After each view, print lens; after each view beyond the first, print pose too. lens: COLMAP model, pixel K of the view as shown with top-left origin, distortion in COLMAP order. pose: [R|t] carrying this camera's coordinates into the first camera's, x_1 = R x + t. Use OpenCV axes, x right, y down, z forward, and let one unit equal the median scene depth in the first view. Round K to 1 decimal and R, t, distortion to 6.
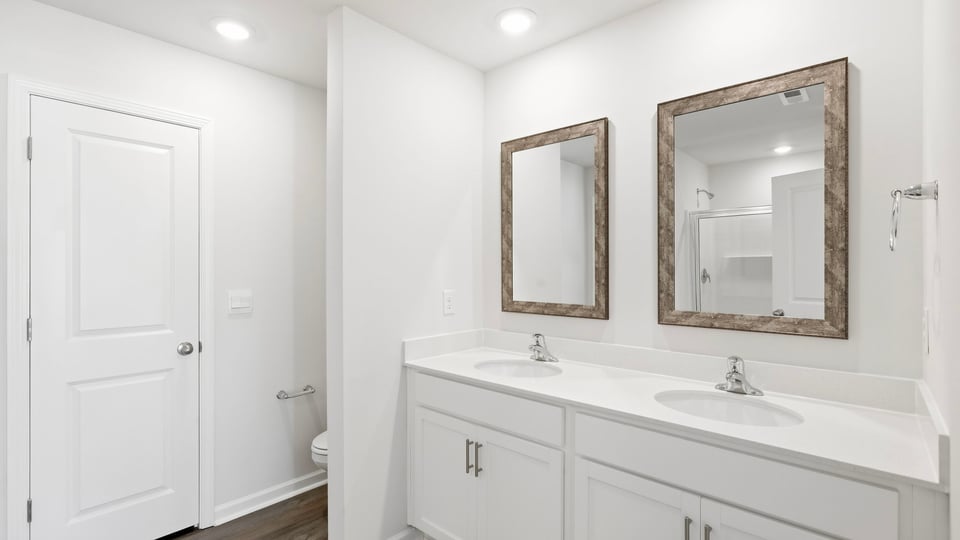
lens RADIAL K [[430.9, 0, 474.7], [0, 430.9, 266.3], [0, 0, 1]] dist [-0.010611, -0.000722]
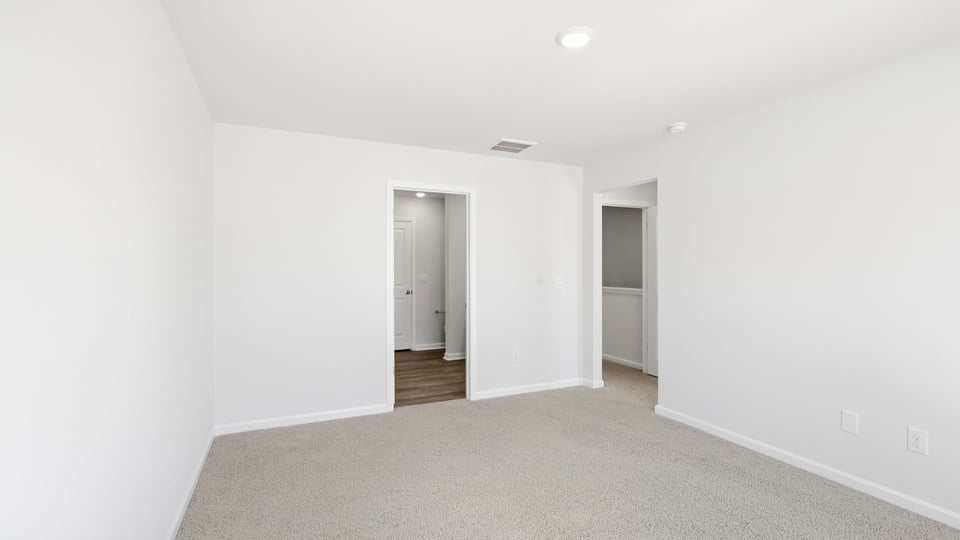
lens RADIAL K [[430.9, 0, 479.7], [0, 430.9, 269.0], [0, 0, 1]] dist [-0.010611, -0.000722]
pose [[0.927492, 0.004187, -0.373820, 0.960358], [-0.001357, 0.999968, 0.007832, -0.005755], [0.373841, -0.006757, 0.927468, -1.672586]]
